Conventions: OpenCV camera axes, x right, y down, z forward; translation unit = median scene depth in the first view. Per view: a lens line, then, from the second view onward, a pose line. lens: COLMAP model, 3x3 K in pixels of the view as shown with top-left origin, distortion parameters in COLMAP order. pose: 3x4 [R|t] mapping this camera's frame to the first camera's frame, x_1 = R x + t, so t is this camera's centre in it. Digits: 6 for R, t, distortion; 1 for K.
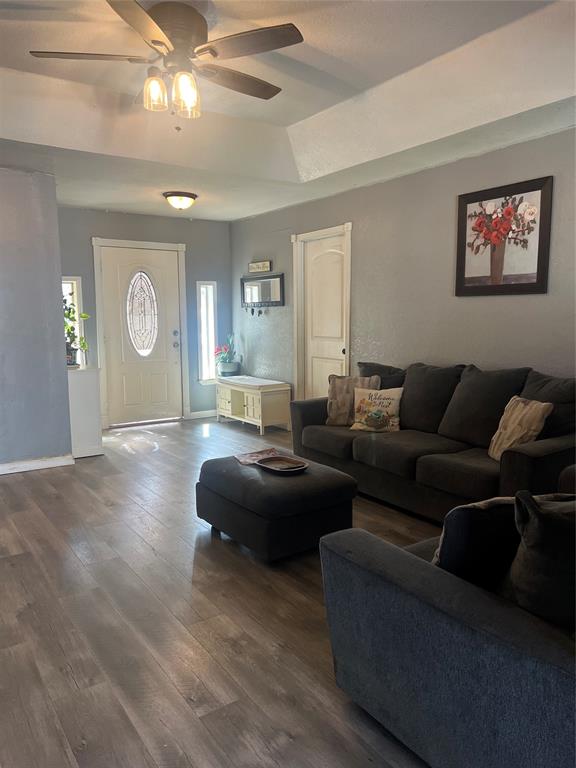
lens RADIAL K [[562.3, 0, 288.0], [0, 562.3, 384.0], [0, 0, 1]] dist [0.035743, -0.055656]
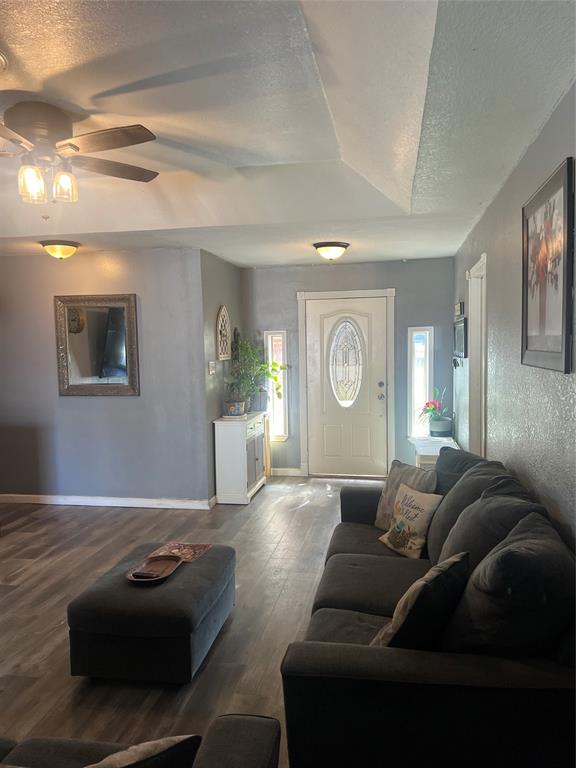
lens RADIAL K [[562.3, 0, 288.0], [0, 562.3, 384.0], [0, 0, 1]] dist [0.035743, -0.055656]
pose [[0.722636, 0.040542, -0.690038, 0.364782], [-0.072843, 0.997186, -0.017695, -0.070376], [0.687380, 0.063051, 0.723556, 0.248295]]
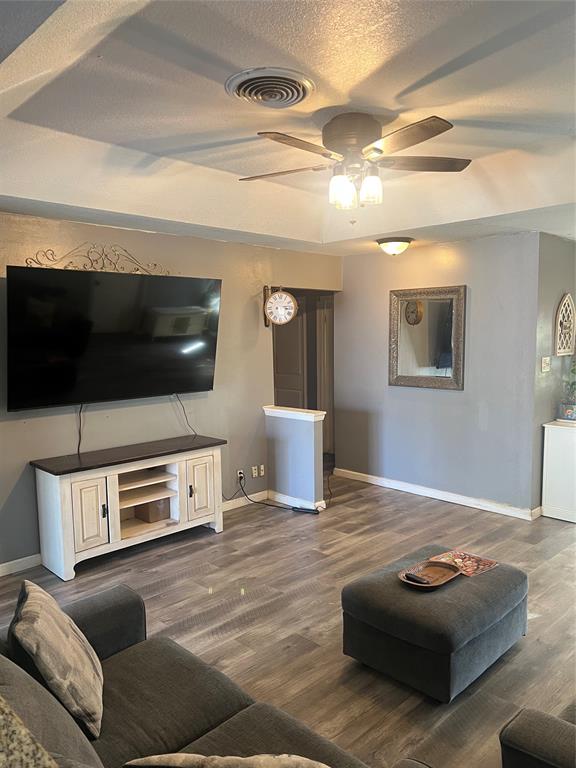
lens RADIAL K [[562.3, 0, 288.0], [0, 562.3, 384.0], [0, 0, 1]] dist [0.035743, -0.055656]
pose [[0.188385, 0.086282, -0.978298, 0.378359], [-0.116318, 0.991082, 0.065010, -0.084916], [0.975183, 0.101547, 0.196741, 0.298523]]
